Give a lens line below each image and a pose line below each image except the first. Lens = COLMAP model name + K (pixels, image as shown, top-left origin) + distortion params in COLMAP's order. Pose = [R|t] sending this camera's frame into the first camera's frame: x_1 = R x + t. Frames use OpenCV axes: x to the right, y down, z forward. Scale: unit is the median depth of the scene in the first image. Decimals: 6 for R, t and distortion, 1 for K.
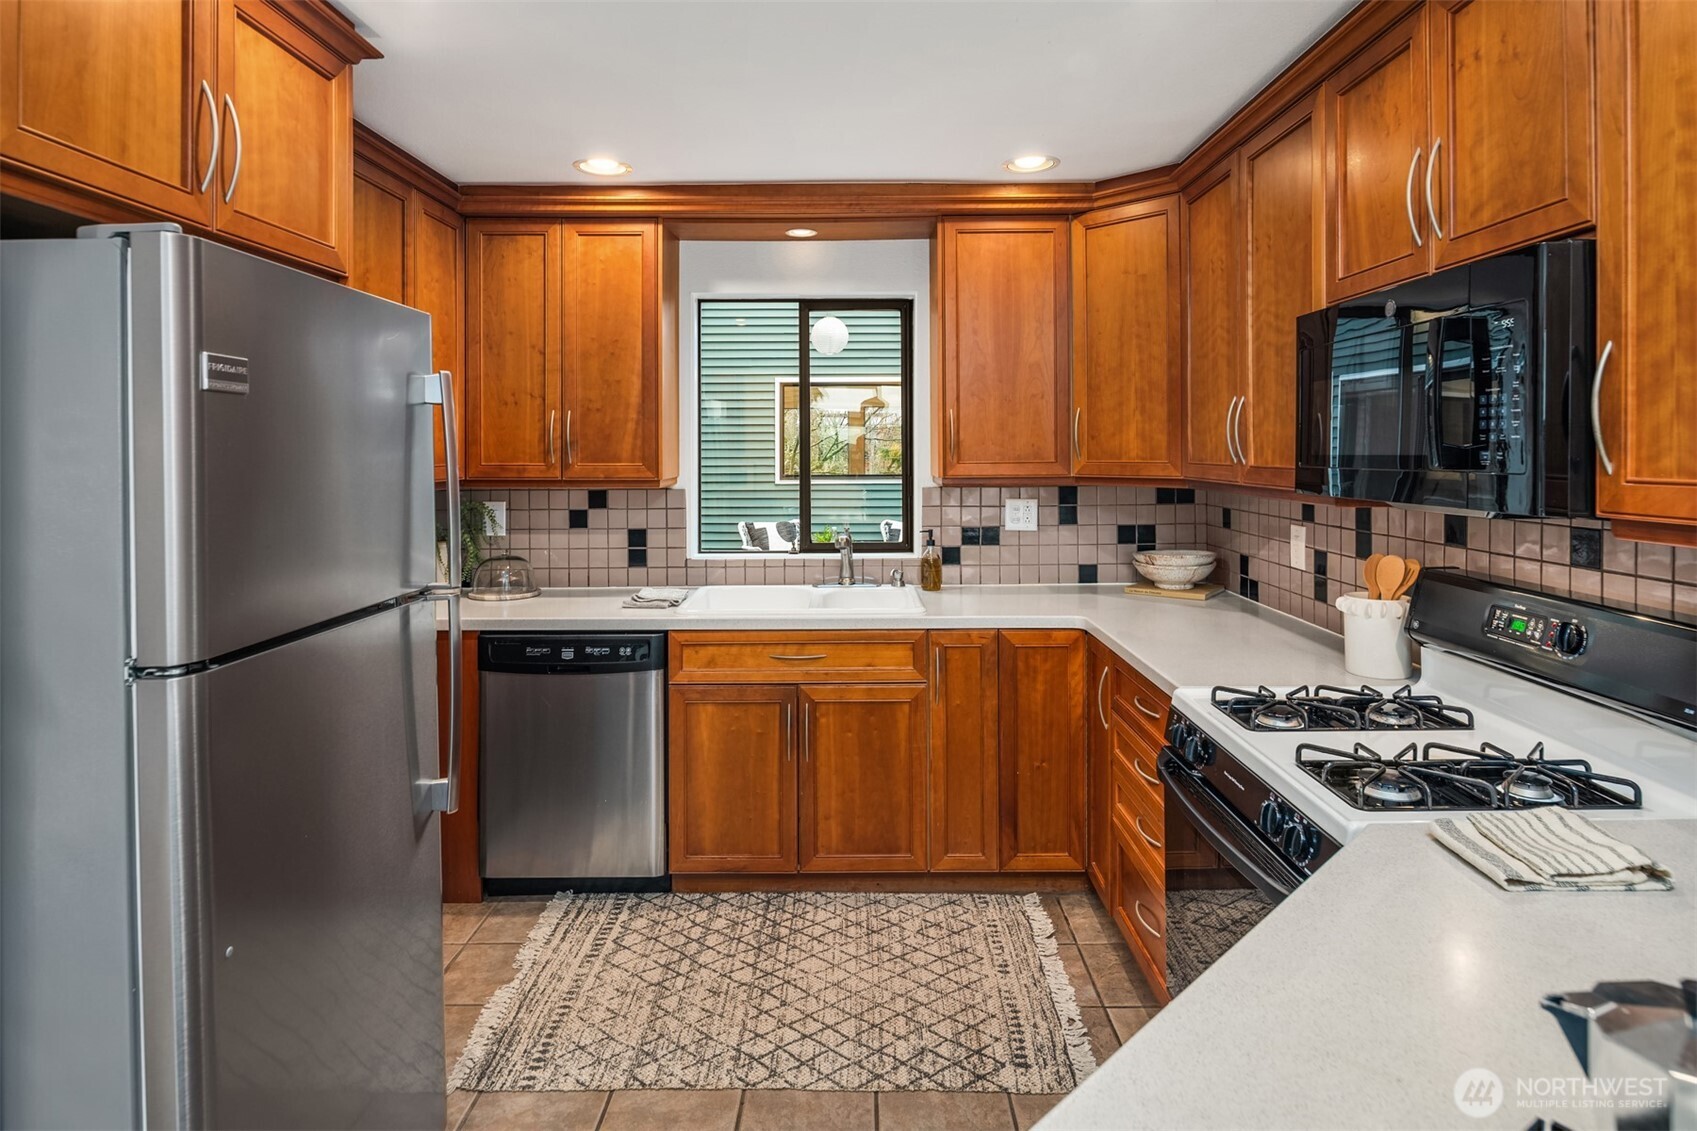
lens RADIAL K [[948.1, 0, 855.4], [0, 948.1, 443.4], [0, 0, 1]] dist [0.000375, -0.000871]
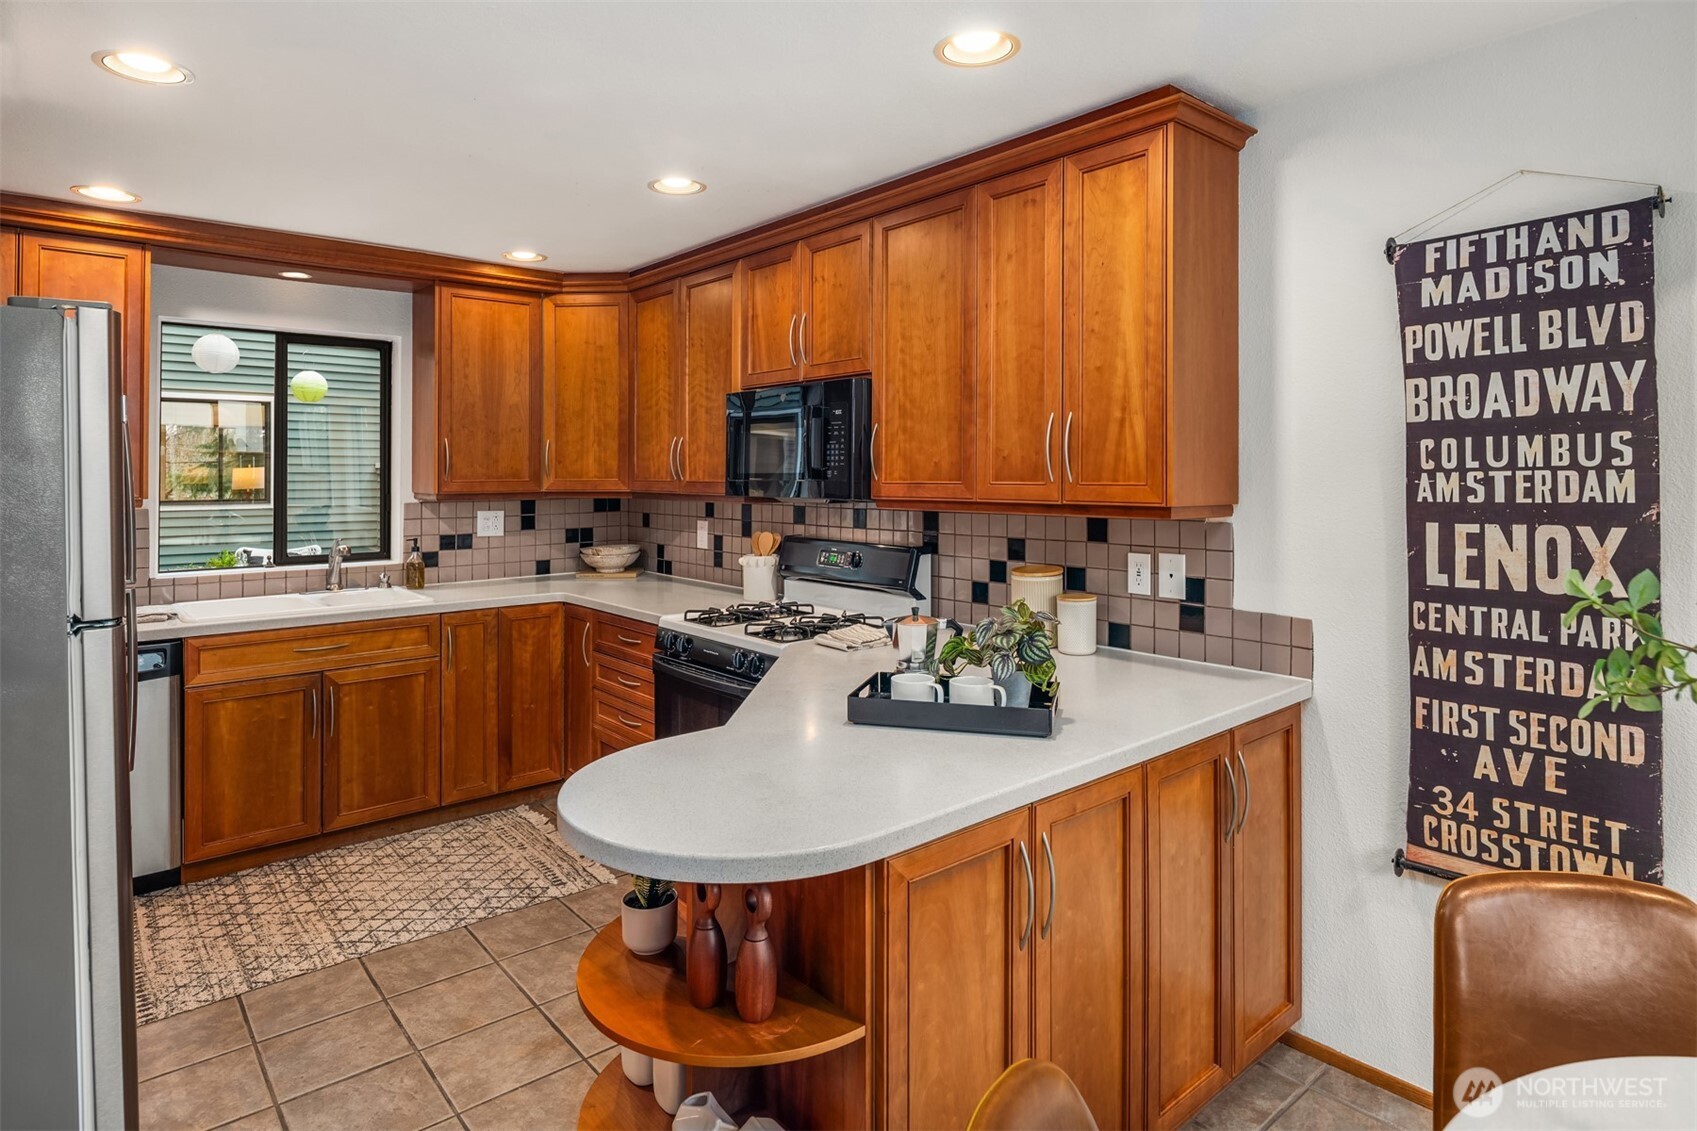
lens RADIAL K [[938.2, 0, 879.6], [0, 938.2, 467.3], [0, 0, 1]] dist [0.000571, -0.001908]
pose [[0.746275, 0.006654, 0.665605, -0.318537], [-0.005014, 0.999978, -0.004374, 0.004815], [-0.665619, -0.000073, 0.746292, -0.316154]]
